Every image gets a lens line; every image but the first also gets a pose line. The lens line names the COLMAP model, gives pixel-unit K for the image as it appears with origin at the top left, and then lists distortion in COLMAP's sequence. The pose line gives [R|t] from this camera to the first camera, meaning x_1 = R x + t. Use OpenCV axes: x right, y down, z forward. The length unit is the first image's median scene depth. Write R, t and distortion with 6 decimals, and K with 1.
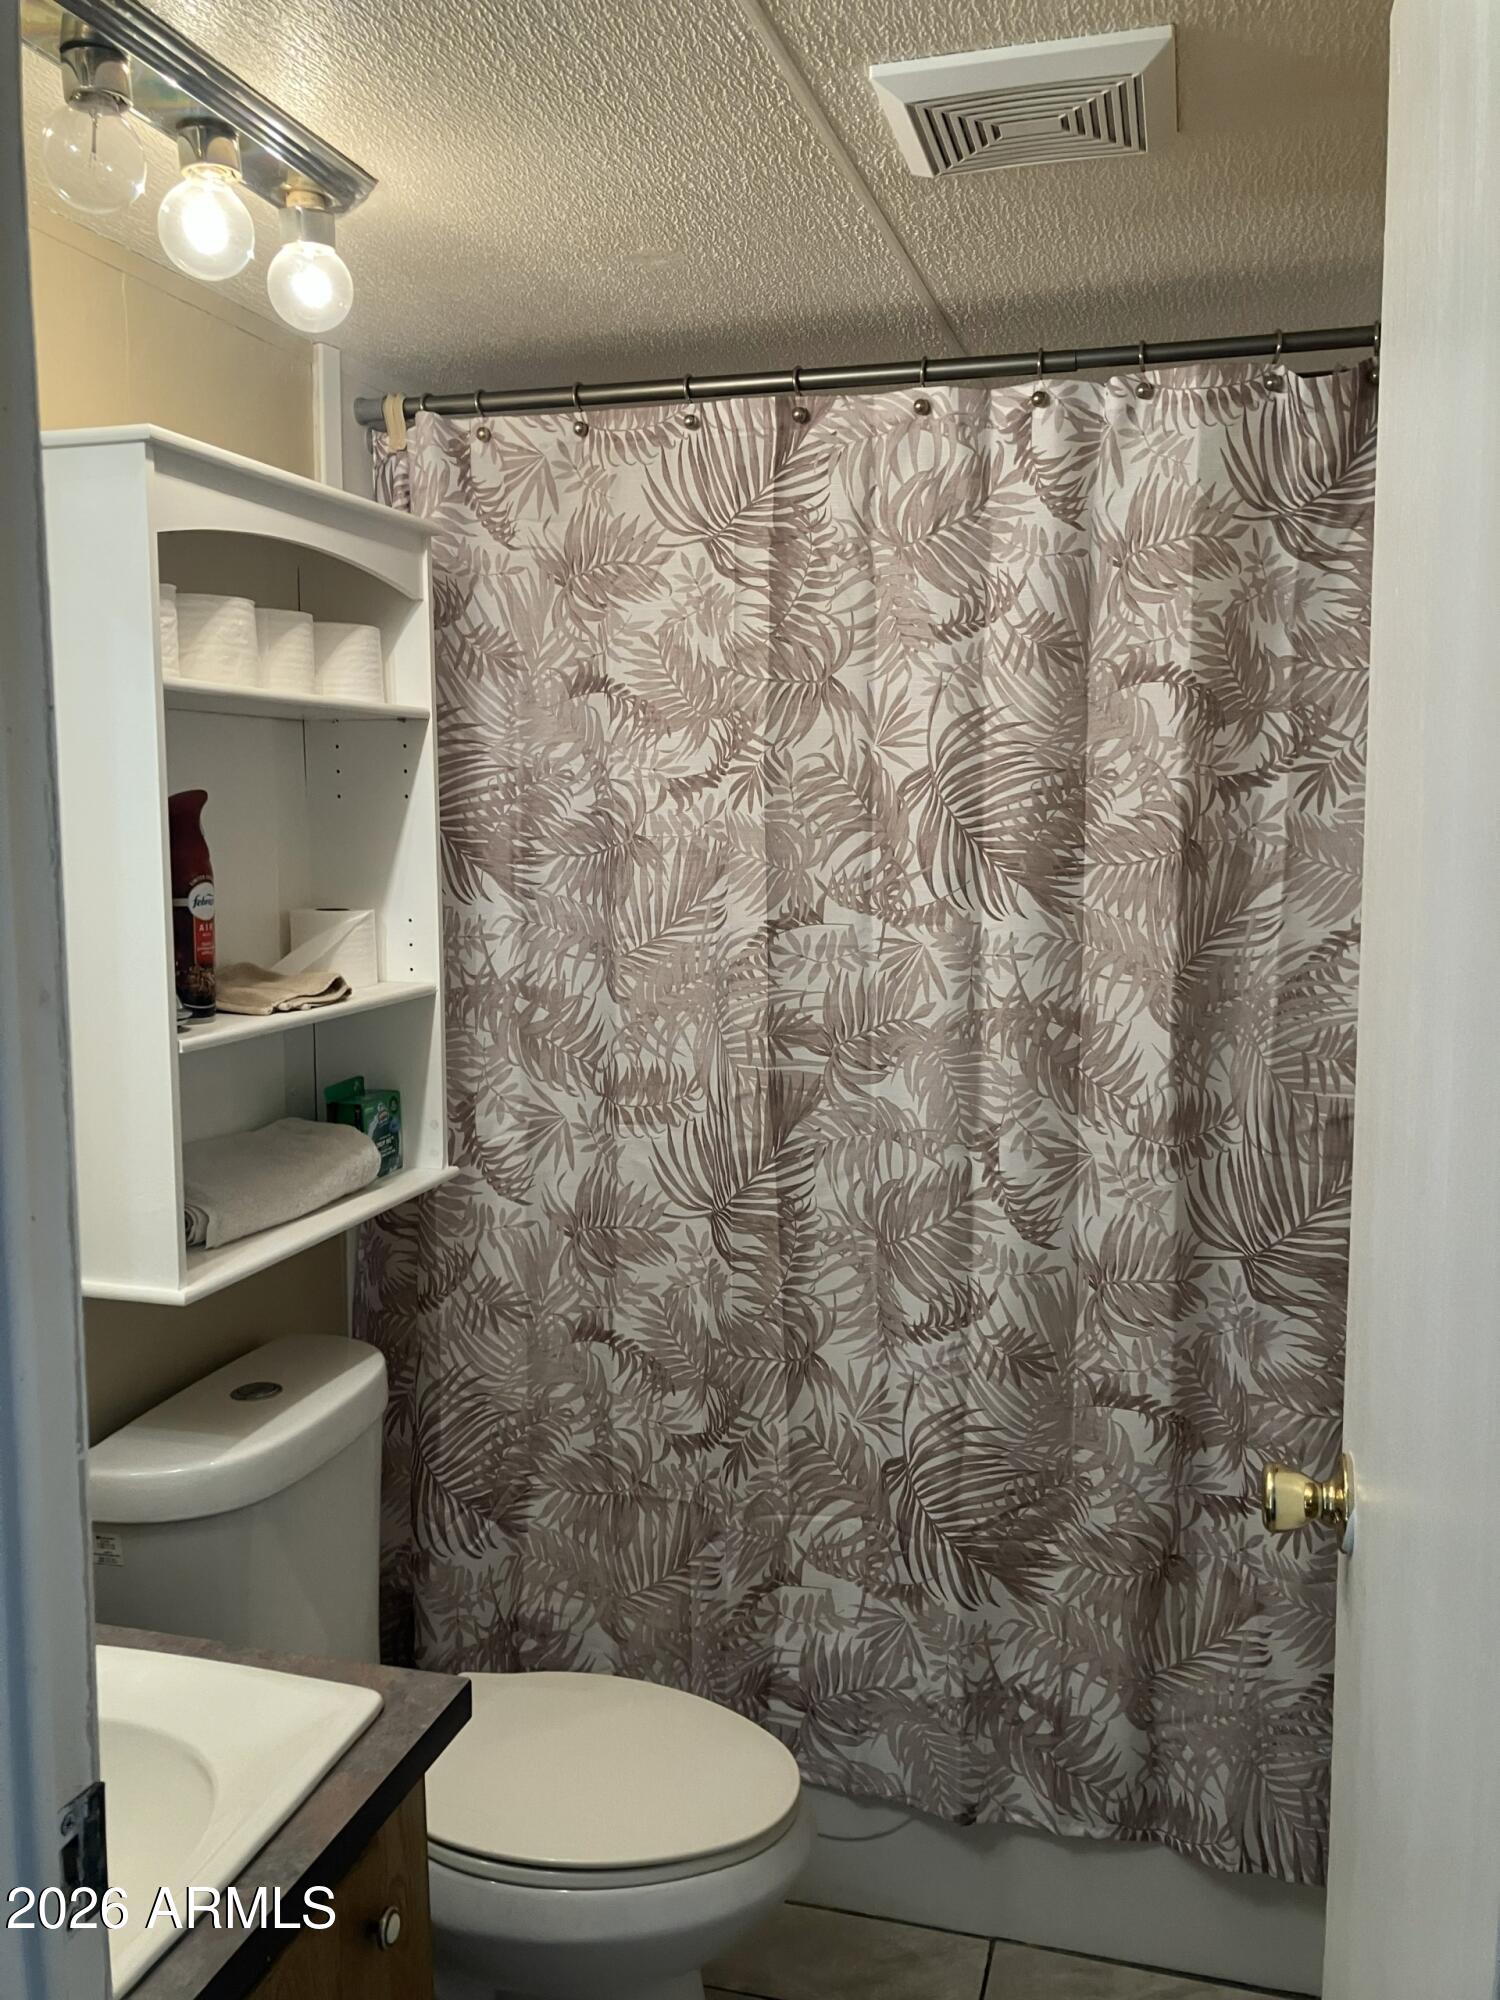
lens RADIAL K [[1682.9, 0, 750.0], [0, 1682.9, 1000.0], [0, 0, 1]] dist [0.043306, -0.000655]
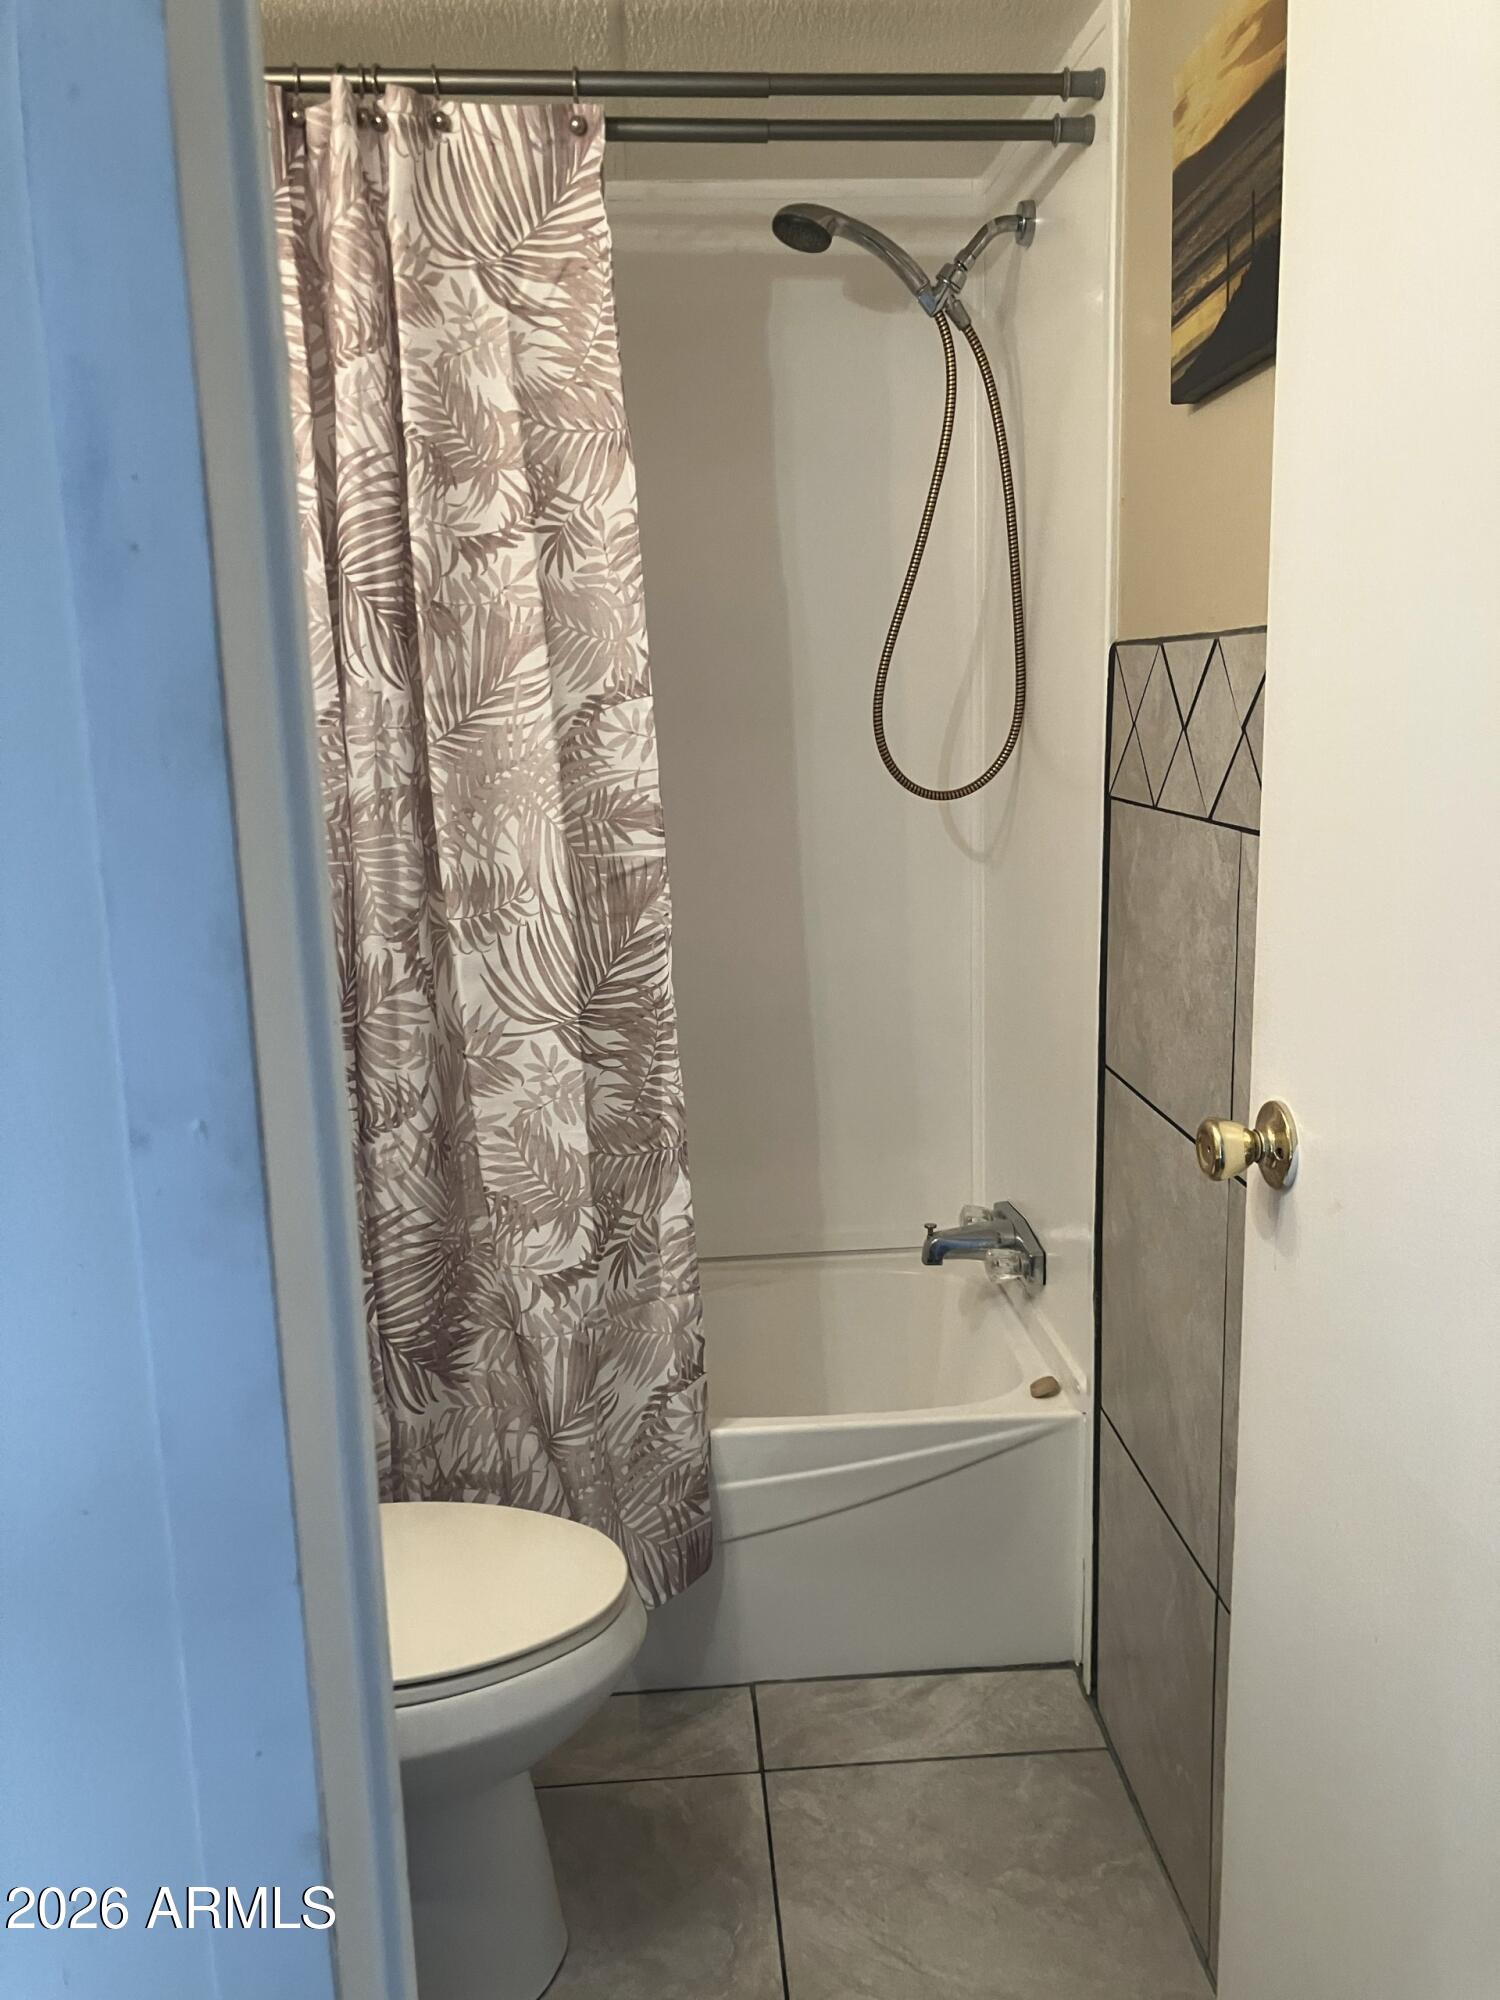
lens RADIAL K [[1698.9, 0, 956.1], [0, 1698.9, 991.4], [0, 0, 1]] dist [0.062635, -0.204816]
pose [[0.803392, -0.134537, 0.580053, -0.161768], [0.058631, 0.987280, 0.147783, -0.005535], [-0.592557, -0.084719, 0.801061, 0.046051]]
